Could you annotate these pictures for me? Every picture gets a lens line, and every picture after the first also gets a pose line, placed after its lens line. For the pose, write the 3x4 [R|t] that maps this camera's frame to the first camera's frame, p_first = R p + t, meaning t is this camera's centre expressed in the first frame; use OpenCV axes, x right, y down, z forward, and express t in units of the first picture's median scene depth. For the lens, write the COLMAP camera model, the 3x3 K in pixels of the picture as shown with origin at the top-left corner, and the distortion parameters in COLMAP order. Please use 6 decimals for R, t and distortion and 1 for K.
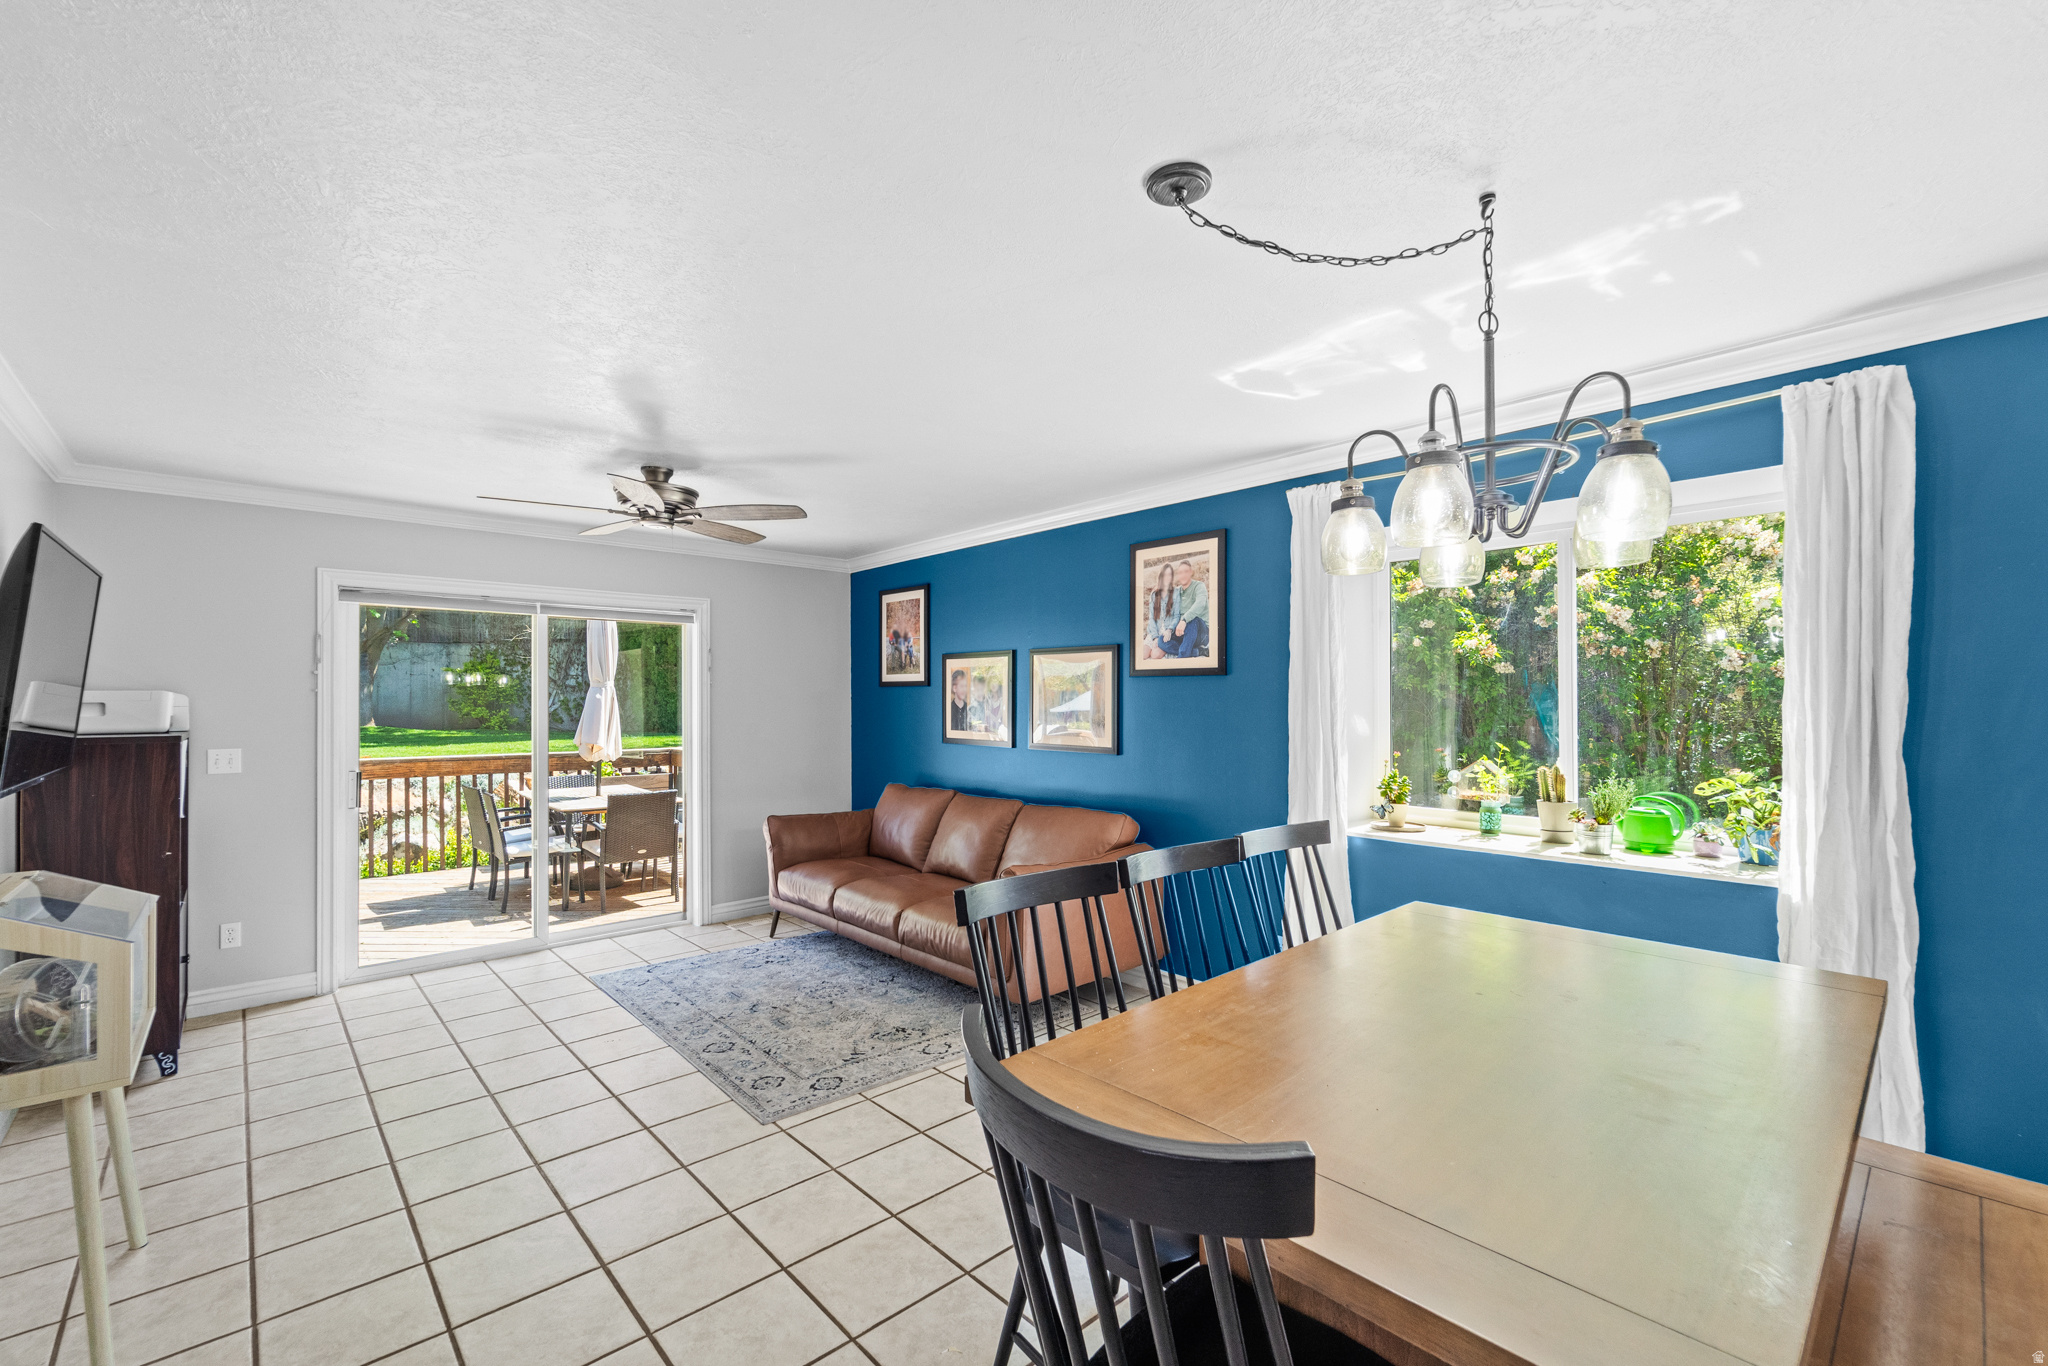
lens RADIAL K [[841.9, 0, 1015.7], [0, 841.9, 703.8], [0, 0, 1]] dist [-0.000676, -0.000240]
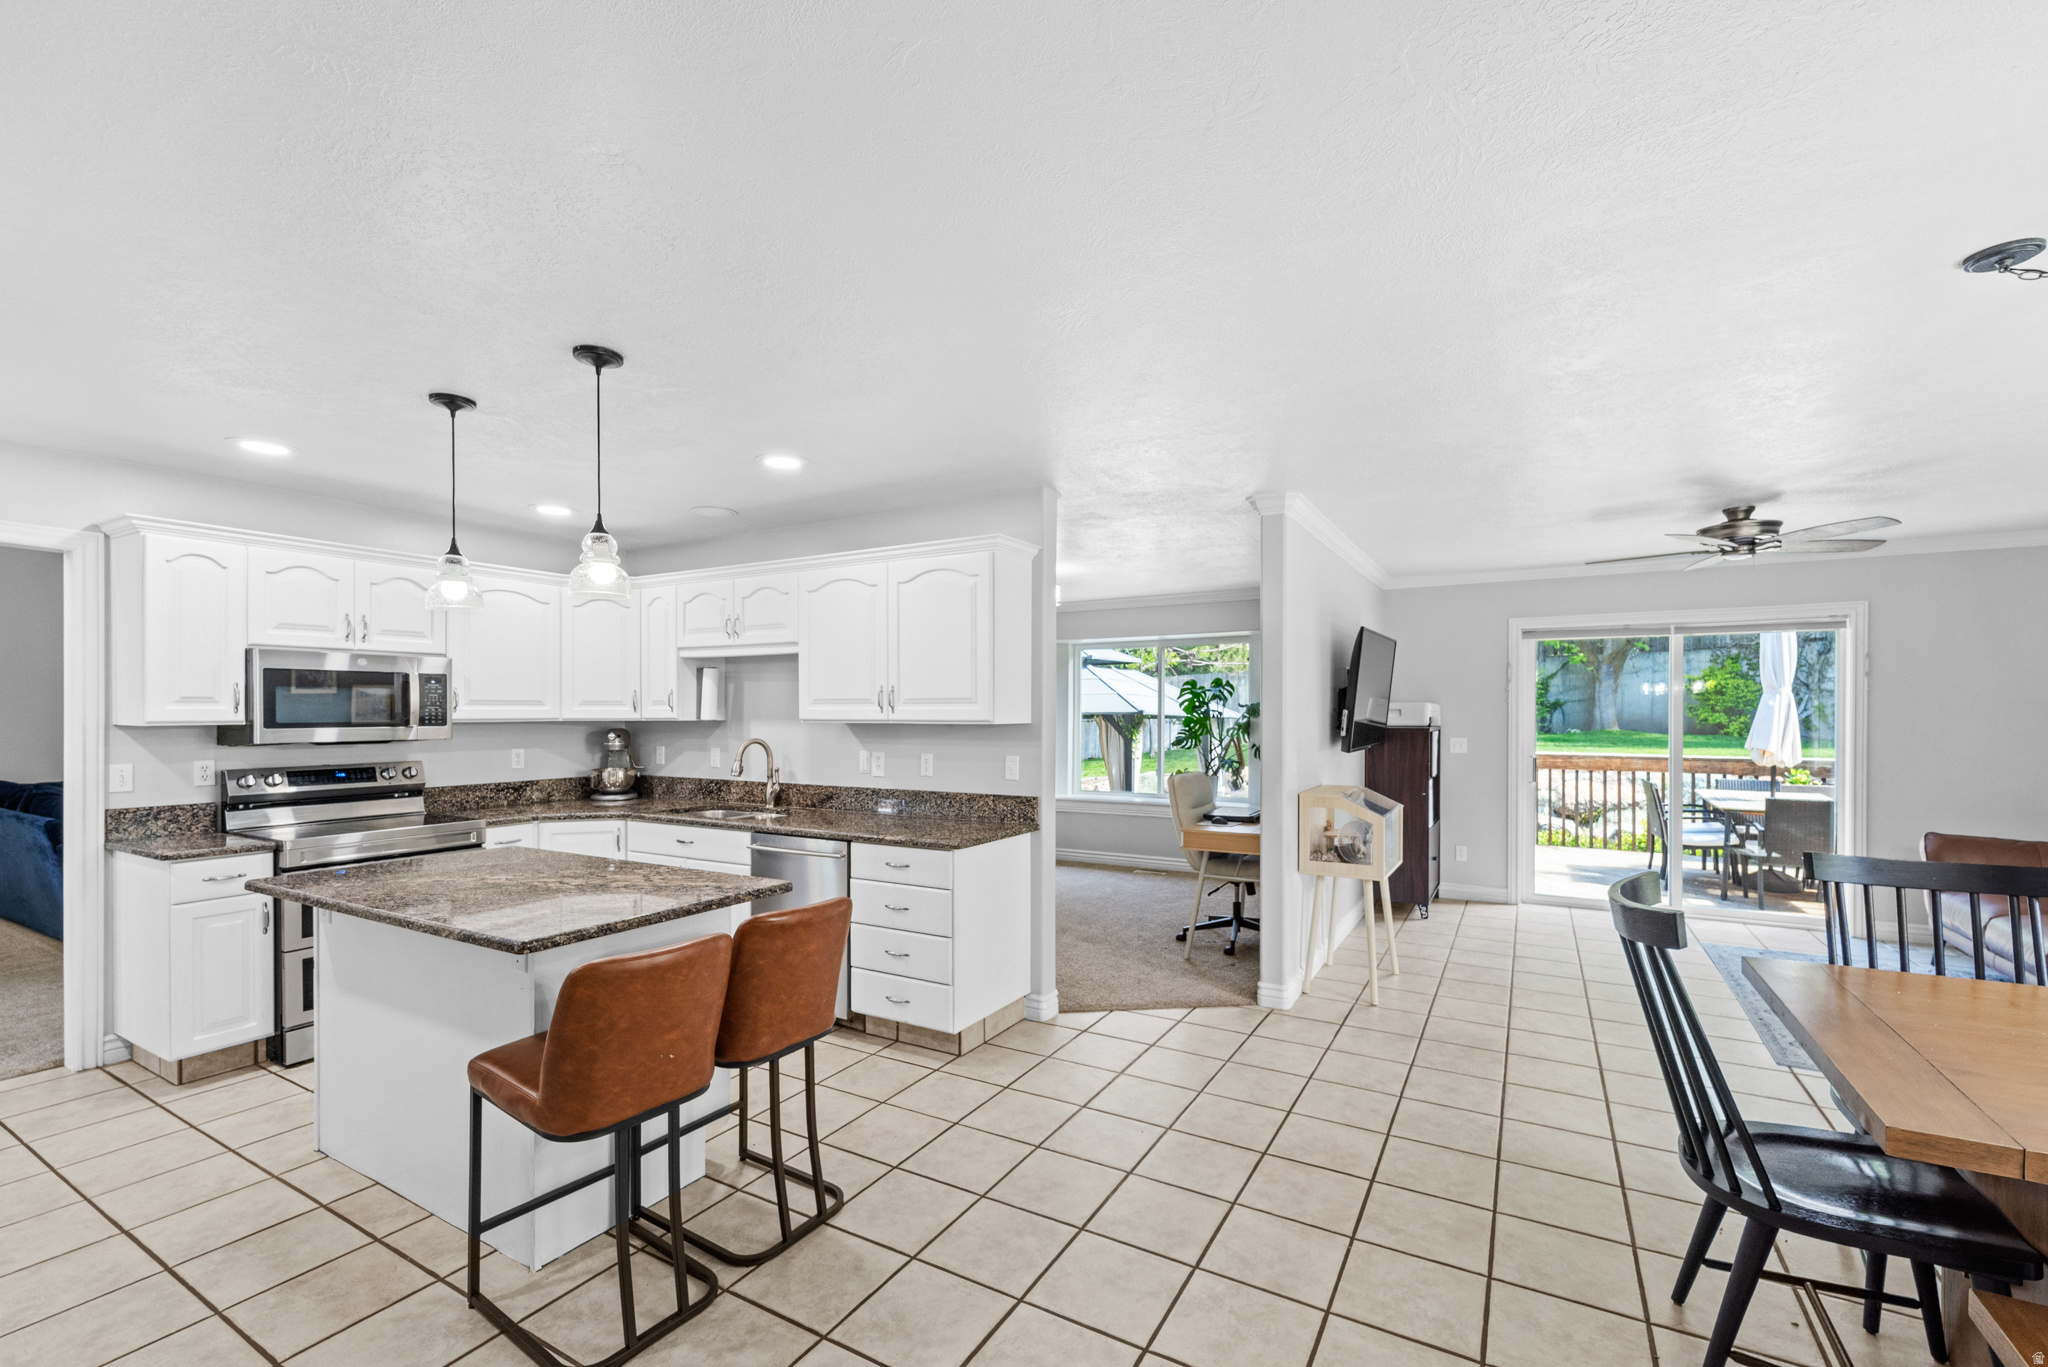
lens RADIAL K [[830.2, 0, 1032.5], [0, 830.2, 713.5], [0, 0, 1]] dist [0.000403, -0.000643]
pose [[0.277603, 0.004989, -0.960683, 0.355158], [-0.000430, 0.999987, 0.005069, -0.000624], [0.960696, -0.000994, 0.277602, -0.225395]]
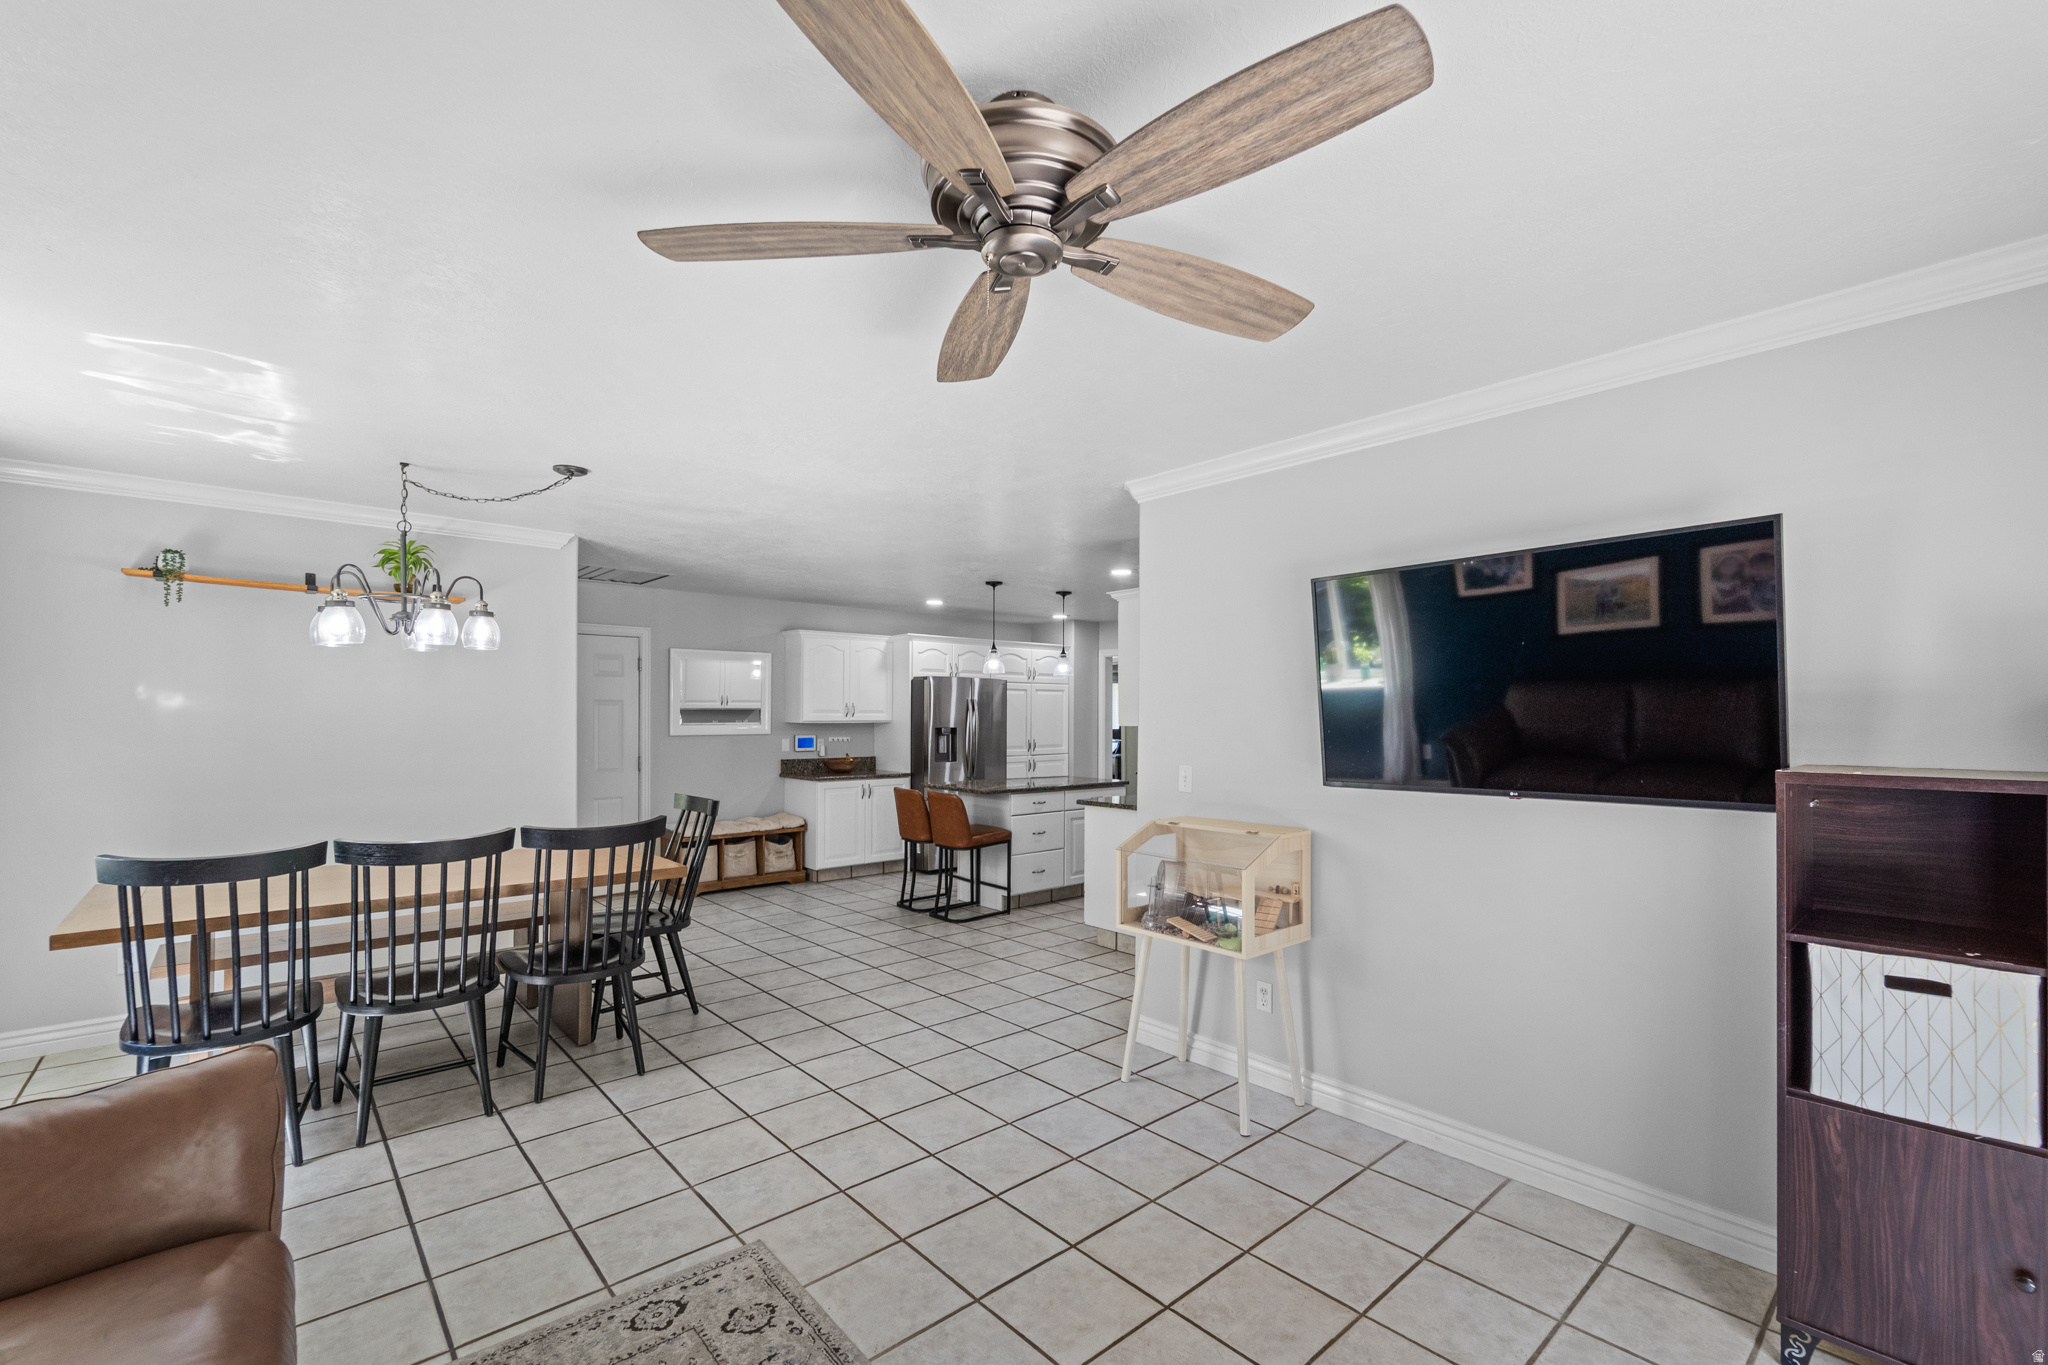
lens RADIAL K [[830.2, 0, 1032.5], [0, 830.2, 712.5], [0, 0, 1]] dist [0.000403, -0.000643]
pose [[-0.999999, -0.000096, -0.001029, -0.386196], [-0.000093, 0.999995, -0.003029, -0.001461], [0.001029, -0.003029, -0.999995, 1.240328]]
